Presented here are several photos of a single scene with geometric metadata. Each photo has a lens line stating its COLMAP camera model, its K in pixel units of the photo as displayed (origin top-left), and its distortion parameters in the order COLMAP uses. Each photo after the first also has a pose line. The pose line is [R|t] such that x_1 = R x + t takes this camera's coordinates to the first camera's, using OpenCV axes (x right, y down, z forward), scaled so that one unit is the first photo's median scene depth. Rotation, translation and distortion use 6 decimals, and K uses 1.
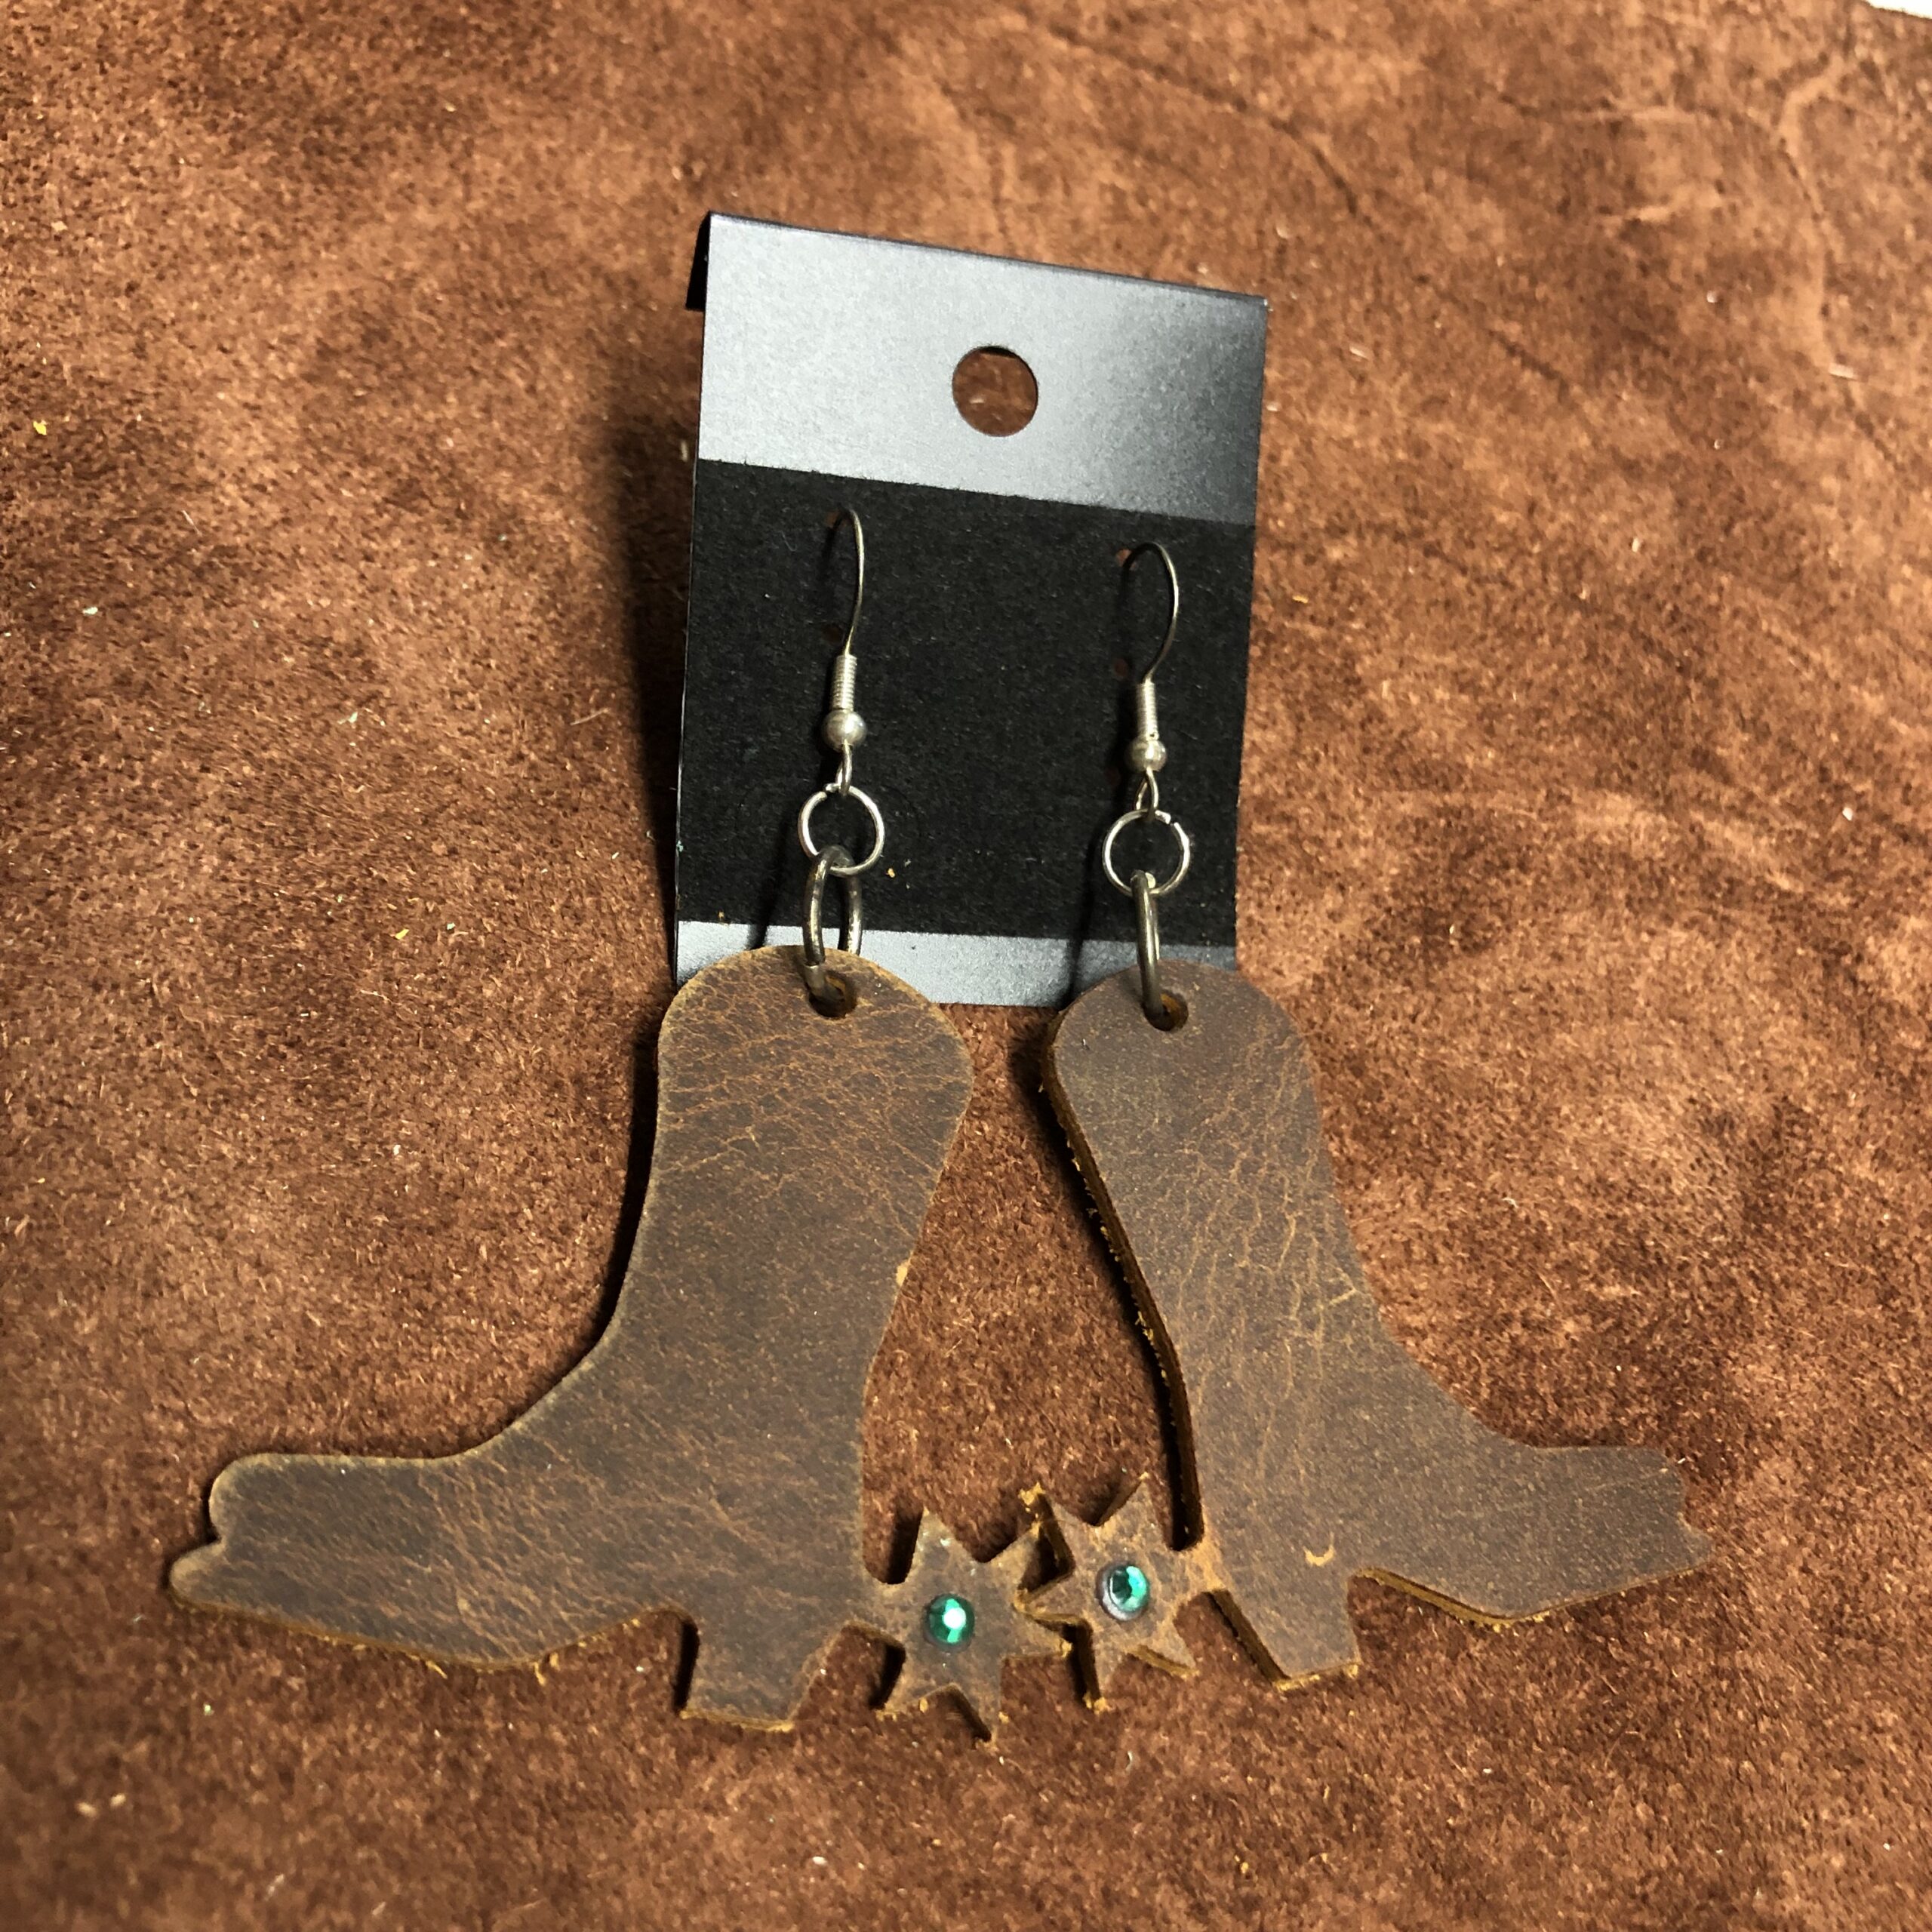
lens RADIAL K [[2157.3, 0, 954.4], [0, 2157.3, 975.0], [0, 0, 1]] dist [-0.020771, 0.000000]
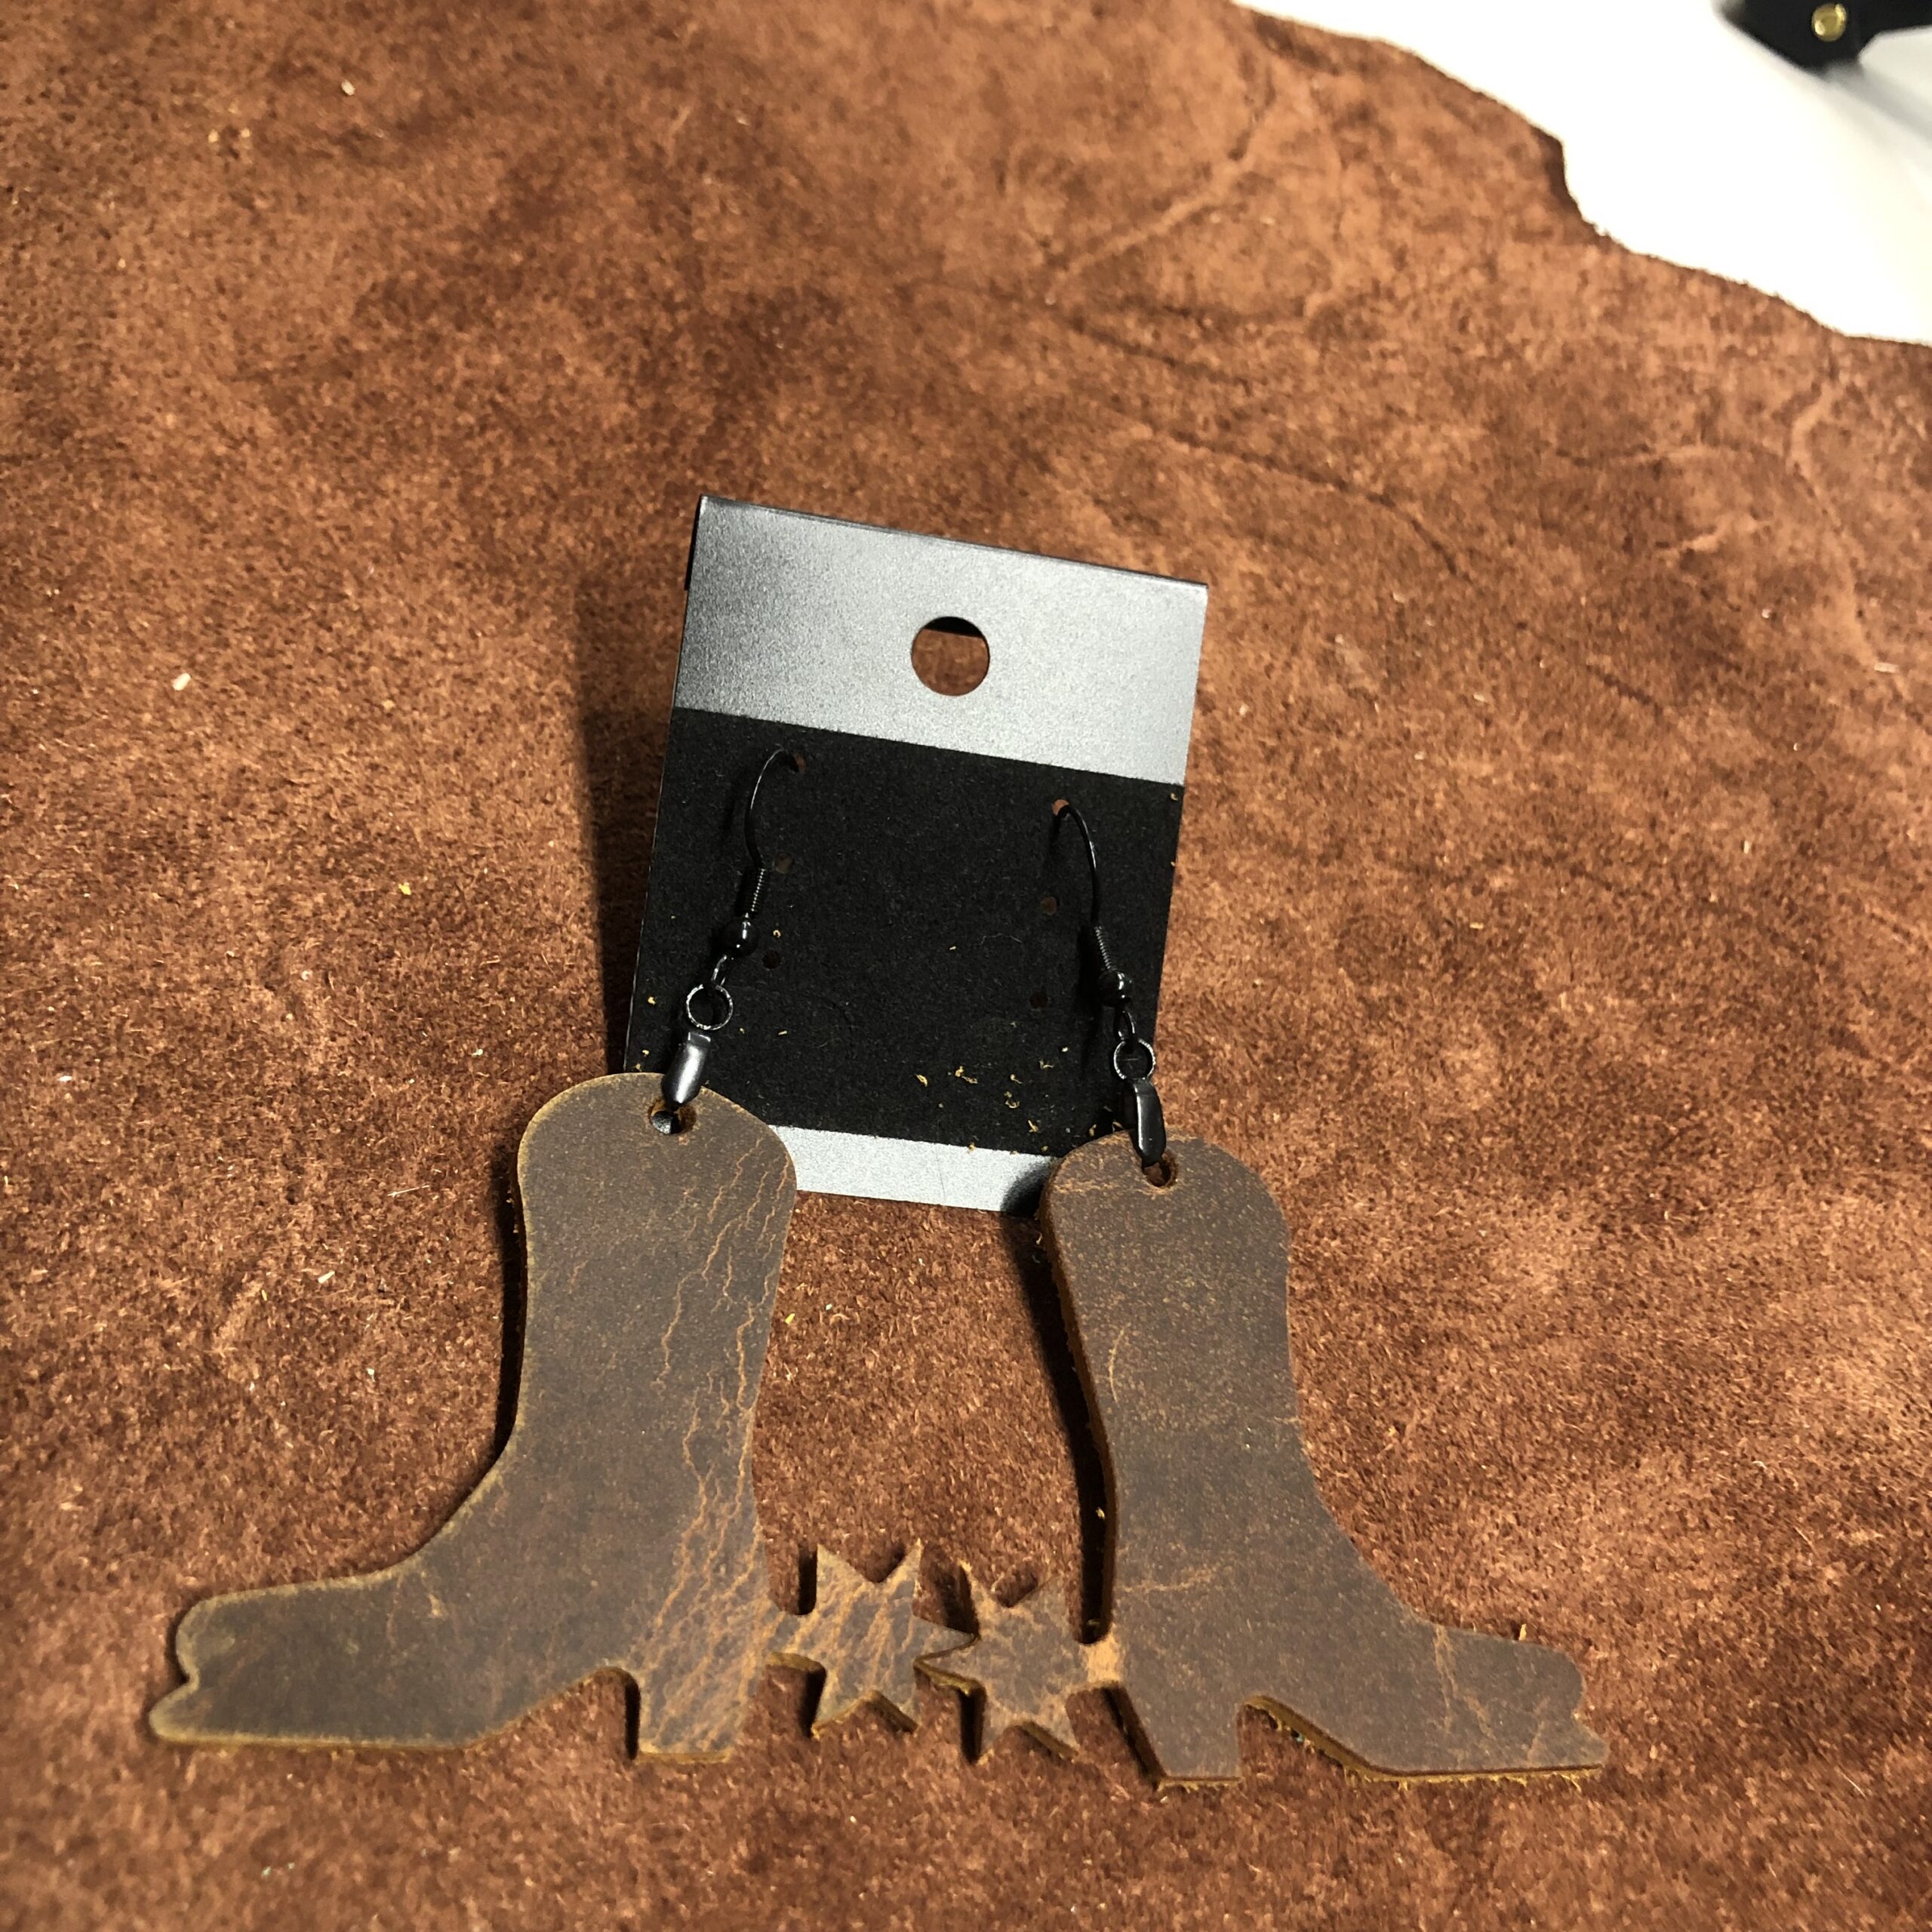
lens RADIAL K [[2157.3, 0, 952.2], [0, 2157.3, 963.8], [0, 0, 1]] dist [-0.020771, 0.000000]
pose [[0.995977, -0.082227, 0.035609, -0.155826], [0.085671, 0.990294, -0.109445, -0.057647], [-0.026264, 0.112055, 0.993355, -0.107559]]
